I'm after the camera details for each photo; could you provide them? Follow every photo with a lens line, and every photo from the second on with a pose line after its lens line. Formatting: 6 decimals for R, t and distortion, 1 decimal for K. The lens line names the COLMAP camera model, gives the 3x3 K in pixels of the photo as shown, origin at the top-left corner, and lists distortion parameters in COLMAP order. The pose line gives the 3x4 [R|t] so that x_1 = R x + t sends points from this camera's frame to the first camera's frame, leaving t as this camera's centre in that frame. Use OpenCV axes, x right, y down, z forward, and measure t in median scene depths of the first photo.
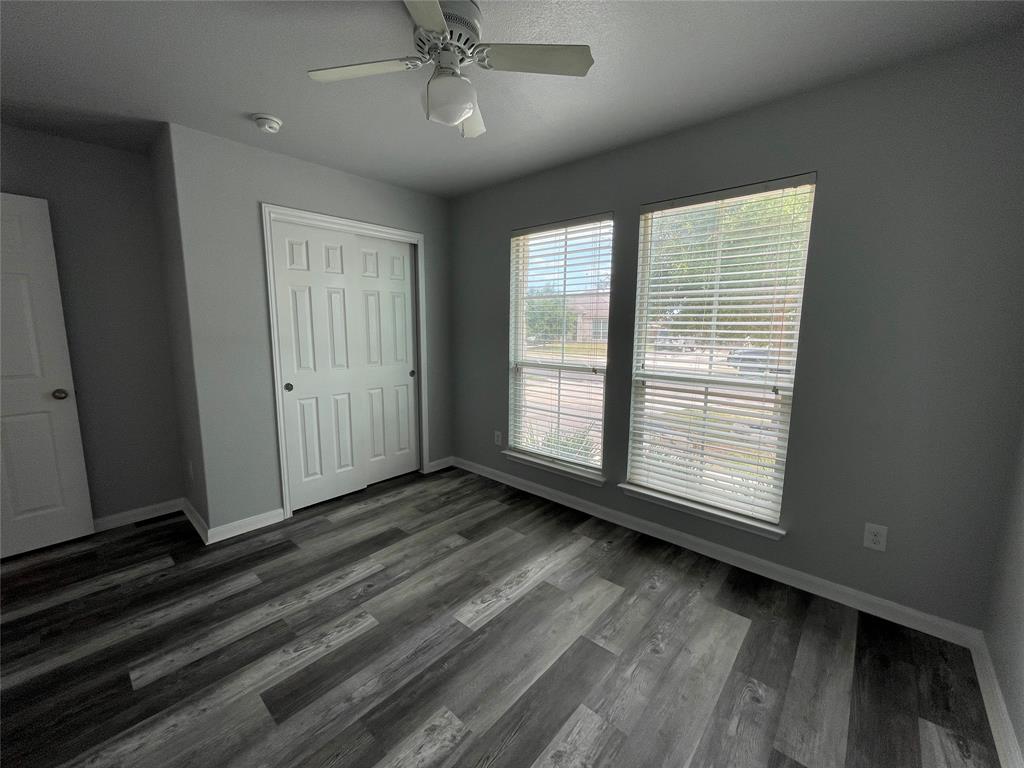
lens RADIAL K [[419.5, 0, 512.0], [0, 419.5, 384.0], [0, 0, 1]] dist [0.001040, 0.000108]
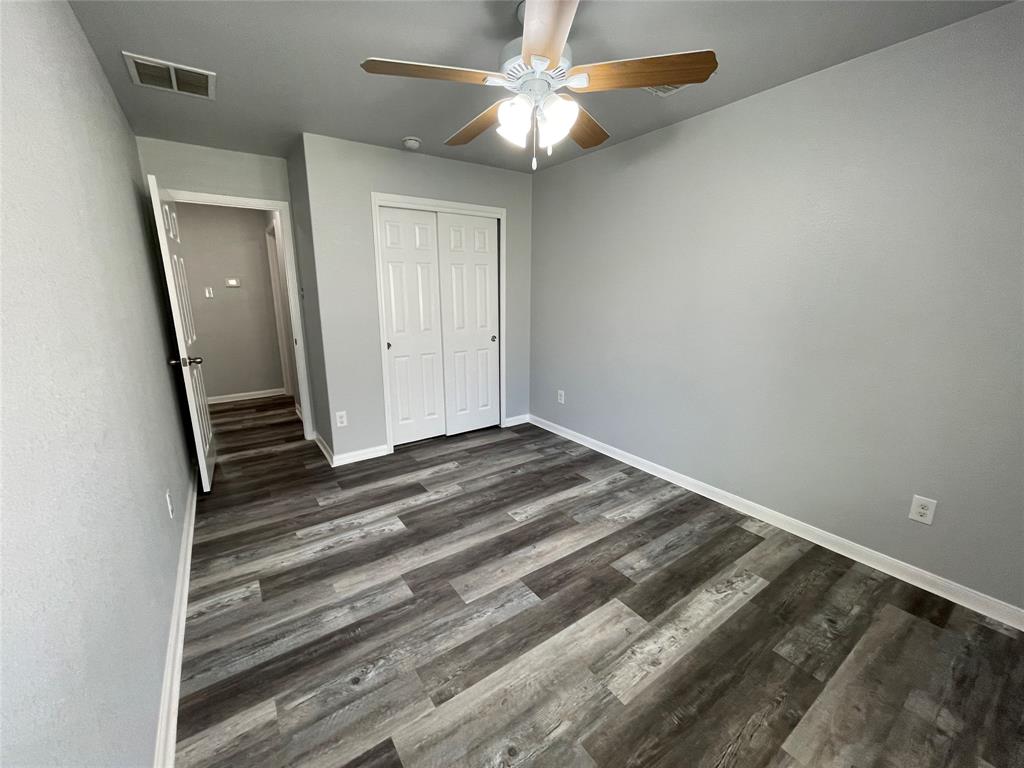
lens RADIAL K [[413.8, 0, 512.0], [0, 413.8, 384.0], [0, 0, 1]] dist [-0.000972, -0.000064]
pose [[0.971463, 0.042647, -0.233327, 0.093513], [-0.024753, 0.996560, 0.079088, 0.012423], [0.235897, -0.071055, 0.969177, -0.087689]]
